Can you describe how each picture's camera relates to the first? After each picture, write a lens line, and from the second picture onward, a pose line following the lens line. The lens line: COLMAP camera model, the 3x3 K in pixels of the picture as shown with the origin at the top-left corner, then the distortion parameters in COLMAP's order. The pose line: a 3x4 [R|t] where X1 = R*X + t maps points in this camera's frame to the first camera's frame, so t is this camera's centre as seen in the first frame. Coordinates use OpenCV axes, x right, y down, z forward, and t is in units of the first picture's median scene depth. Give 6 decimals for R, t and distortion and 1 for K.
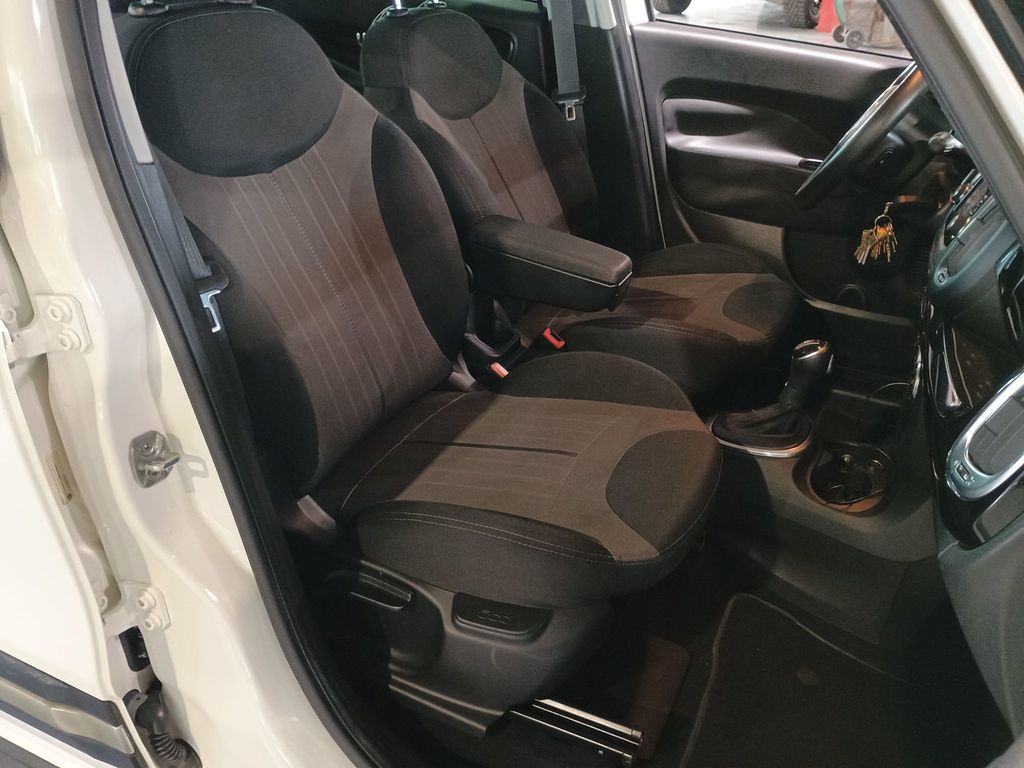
lens RADIAL K [[867.0, 0, 524.2], [0, 867.0, 384.0], [0, 0, 1]] dist [0.066813, -0.095156]
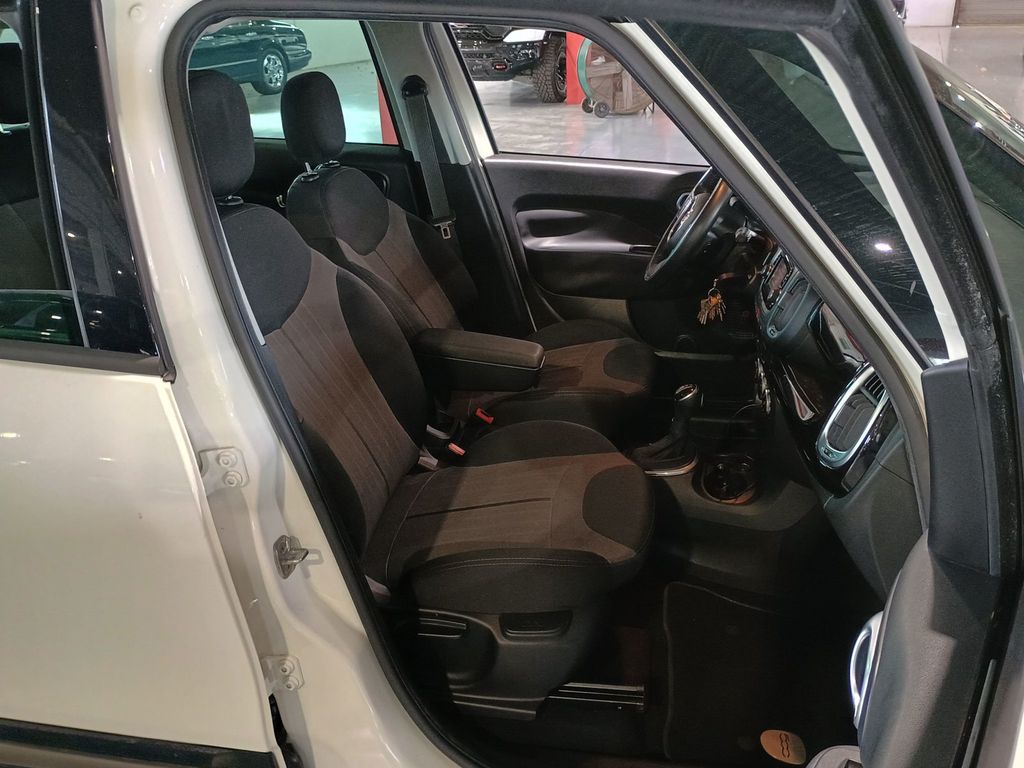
lens RADIAL K [[867.0, 0, 524.2], [0, 867.0, 384.0], [0, 0, 1]] dist [0.066813, -0.095156]
pose [[0.960266, -0.165187, 0.224949, -0.211518], [0.181777, 0.981800, -0.055004, -0.022256], [-0.211769, 0.093709, 0.972817, -0.263579]]
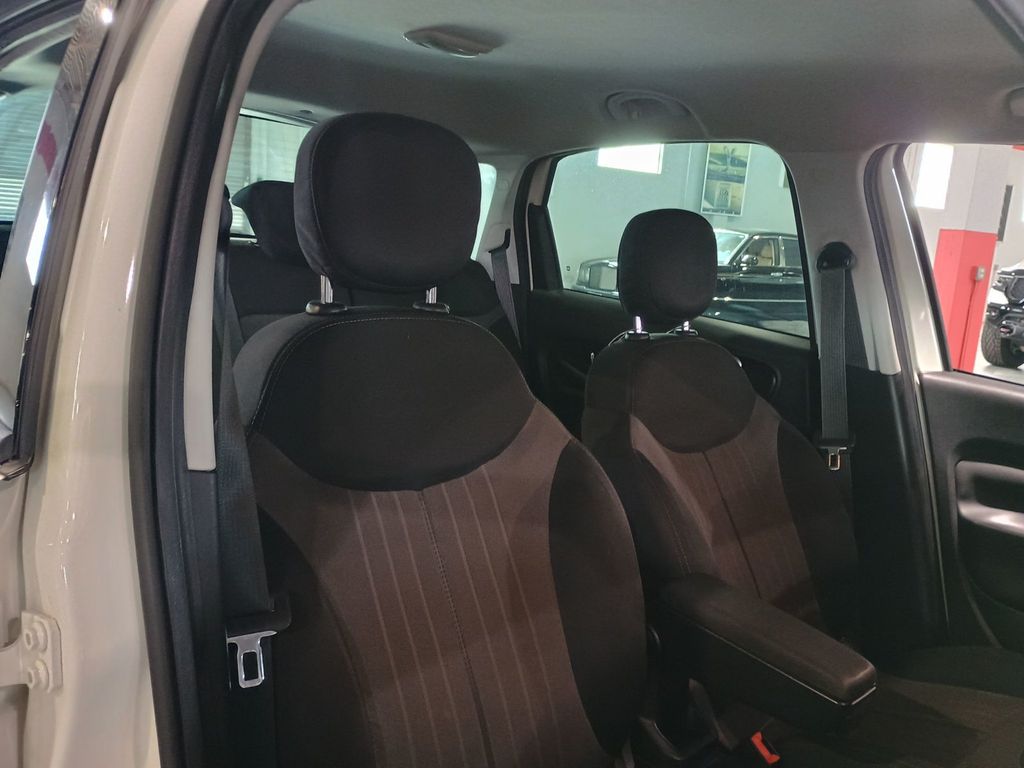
lens RADIAL K [[876.1, 0, 530.9], [0, 876.1, 400.9], [0, 0, 1]] dist [0.051263, -0.090307]
pose [[0.938152, 0.105701, -0.329694, 0.073845], [-0.207134, 0.934393, -0.289836, -0.081383], [0.277428, 0.340202, 0.898497, 0.189169]]
